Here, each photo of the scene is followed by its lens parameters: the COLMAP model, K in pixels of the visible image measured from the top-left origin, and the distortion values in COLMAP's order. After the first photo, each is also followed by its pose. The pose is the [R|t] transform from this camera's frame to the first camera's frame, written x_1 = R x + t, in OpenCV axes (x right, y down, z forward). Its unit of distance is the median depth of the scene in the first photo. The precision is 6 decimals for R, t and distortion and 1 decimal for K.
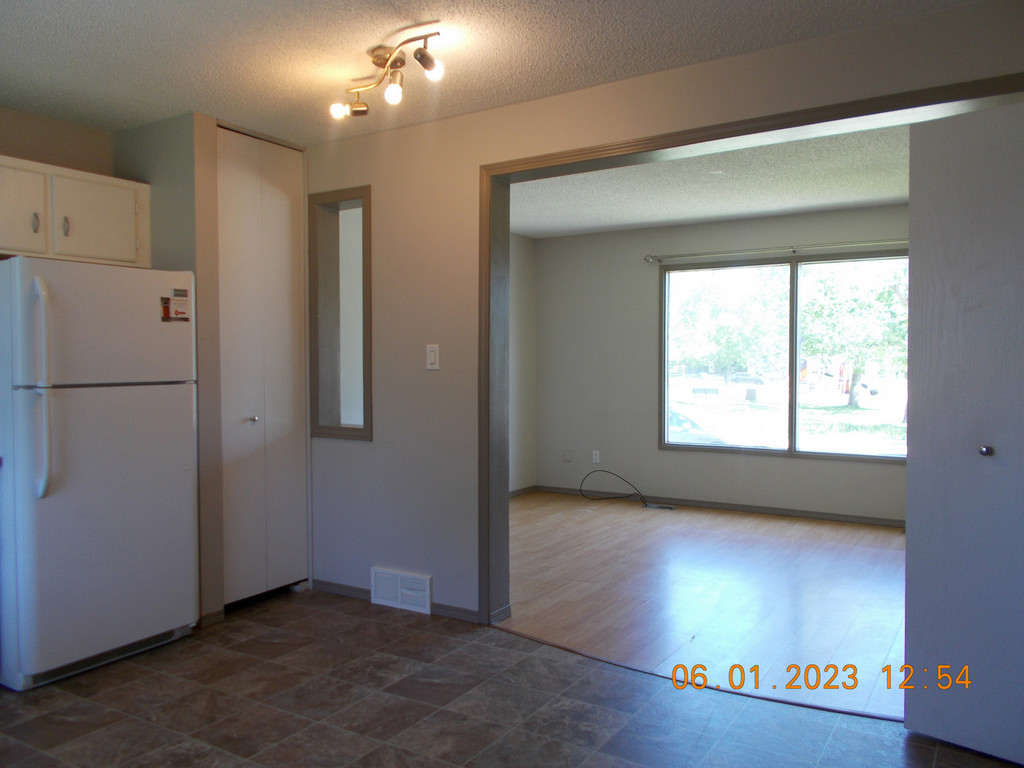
lens RADIAL K [[787.1, 0, 512.7], [0, 787.1, 382.0], [0, 0, 1]] dist [0.006086, 0.010133]
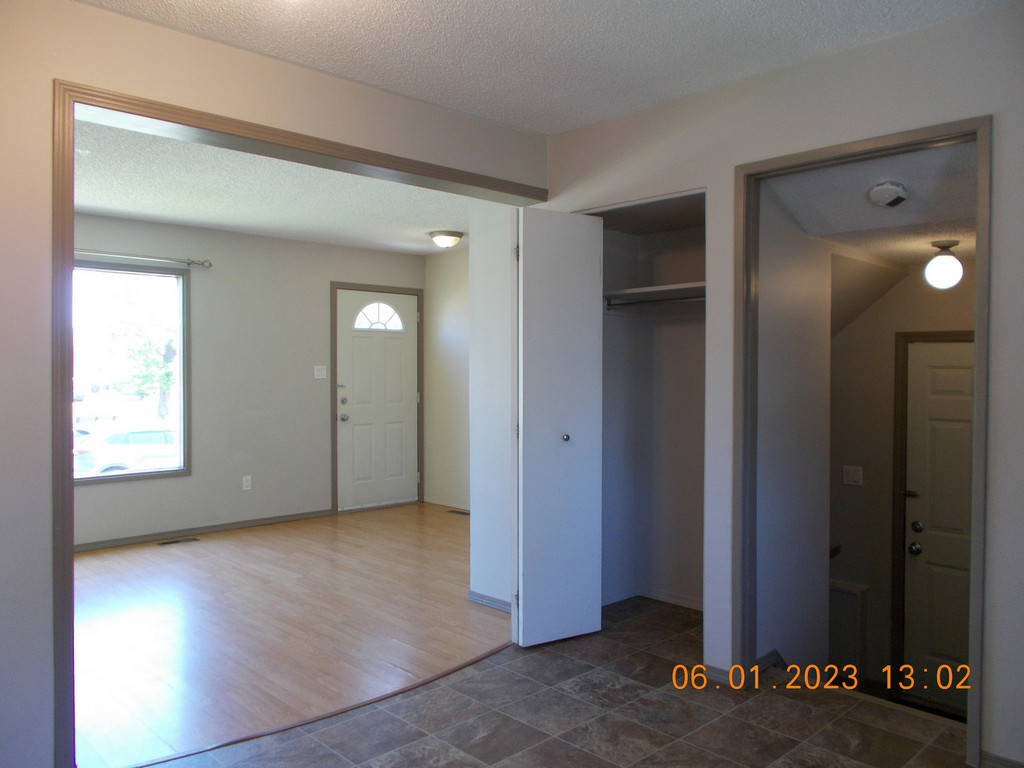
lens RADIAL K [[787.1, 0, 509.5], [0, 787.1, 384.0], [0, 0, 1]] dist [0.006086, 0.010133]
pose [[0.244591, -0.014998, 0.969510, -1.213956], [0.030211, 0.999513, 0.007841, -0.019918], [-0.969156, 0.027372, 0.244925, 0.576842]]
